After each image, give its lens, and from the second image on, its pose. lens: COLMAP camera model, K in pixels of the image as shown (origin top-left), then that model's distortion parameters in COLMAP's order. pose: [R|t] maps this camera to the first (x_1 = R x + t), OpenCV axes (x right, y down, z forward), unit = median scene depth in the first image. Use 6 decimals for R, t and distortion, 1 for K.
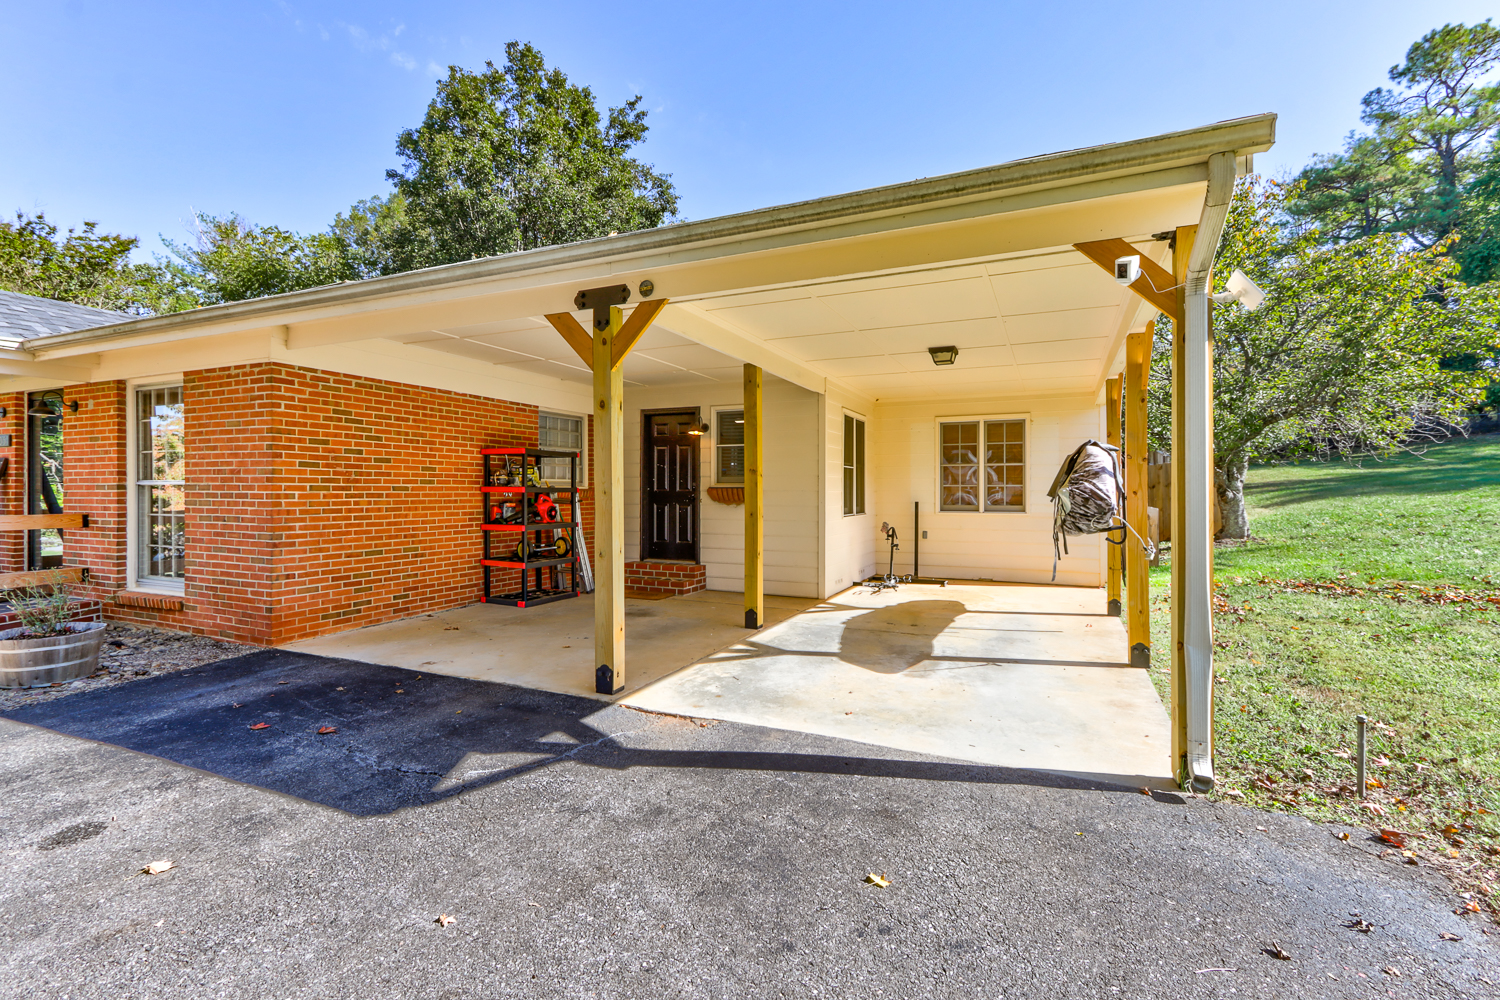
lens RADIAL K [[690.3, 0, 737.7], [0, 690.3, 488.6], [0, 0, 1]] dist [-0.002034, 0.004987]
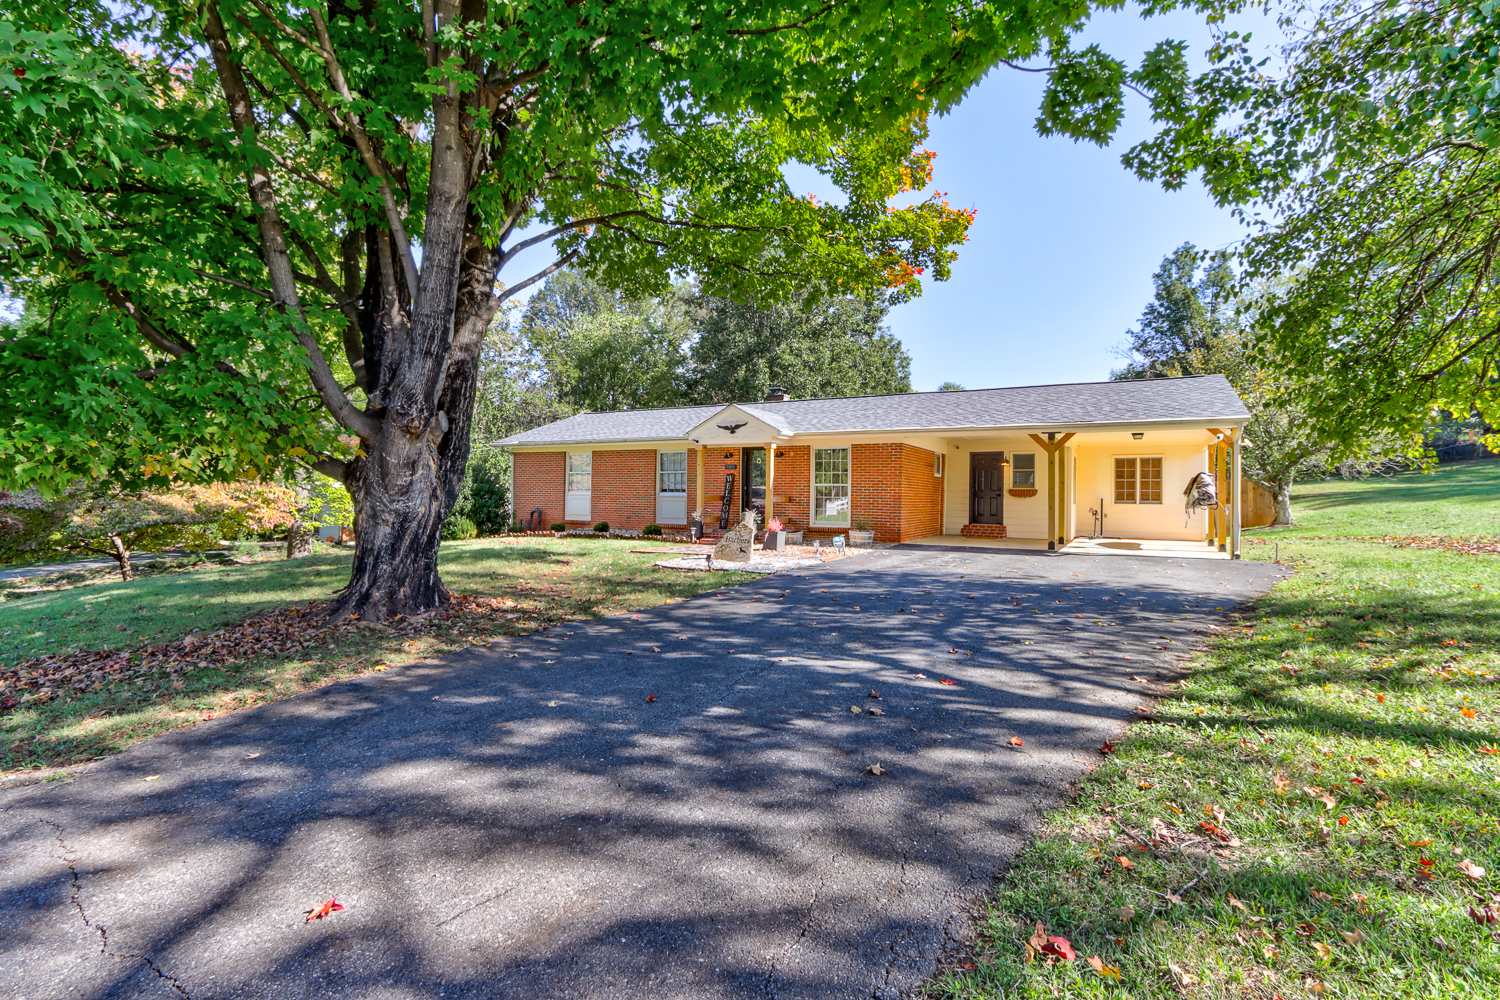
lens RADIAL K [[690.3, 0, 737.7], [0, 690.3, 488.6], [0, 0, 1]] dist [-0.002034, 0.004987]
pose [[0.996206, 0.011462, -0.086267, -0.617959], [-0.012414, 0.999868, -0.010502, 0.024827], [0.086135, 0.011533, 0.996217, -1.065616]]
